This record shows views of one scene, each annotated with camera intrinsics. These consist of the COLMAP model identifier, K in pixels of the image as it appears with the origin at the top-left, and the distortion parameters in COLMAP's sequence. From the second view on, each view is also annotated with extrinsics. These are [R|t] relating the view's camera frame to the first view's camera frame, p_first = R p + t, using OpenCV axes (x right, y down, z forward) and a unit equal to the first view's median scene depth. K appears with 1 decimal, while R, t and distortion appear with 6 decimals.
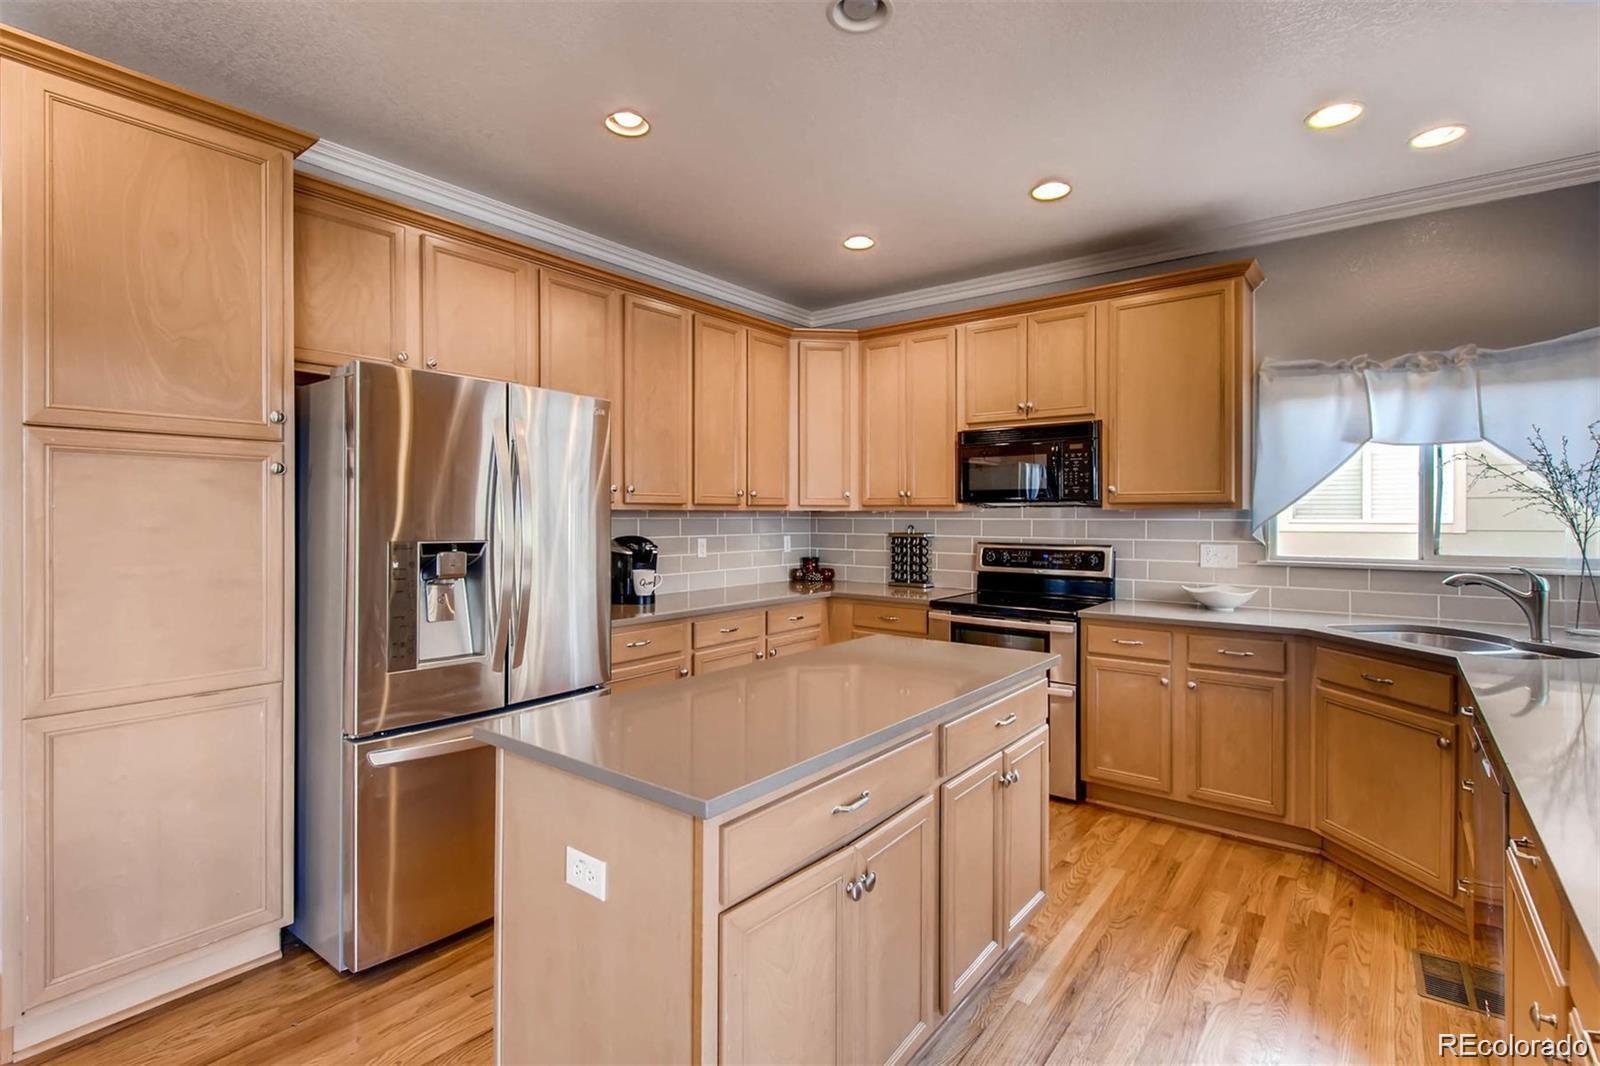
lens RADIAL K [[752.8, 0, 804.5], [0, 752.8, 518.4], [0, 0, 1]] dist [0.000827, -0.001366]
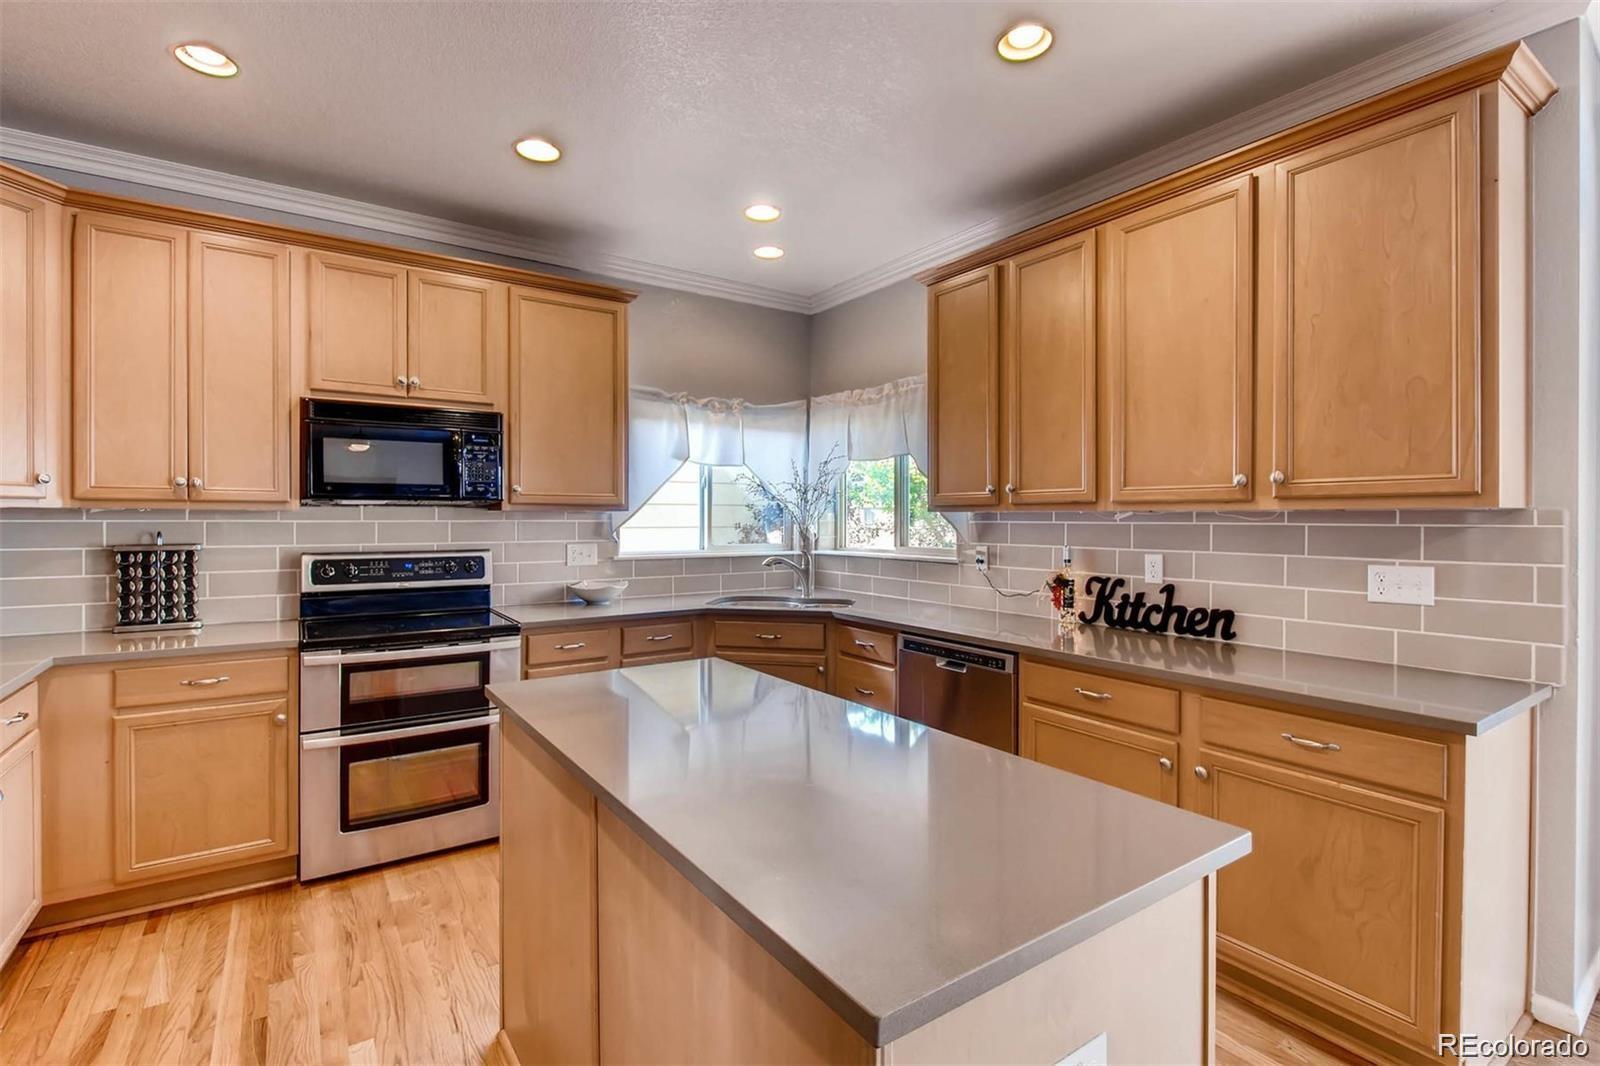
lens RADIAL K [[752.8, 0, 802.9], [0, 752.8, 525.9], [0, 0, 1]] dist [0.000827, -0.001366]
pose [[0.296884, -0.009878, 0.954863, -0.355482], [0.002179, 0.999951, 0.009667, -0.000962], [-0.954911, -0.000789, 0.296891, 0.358514]]
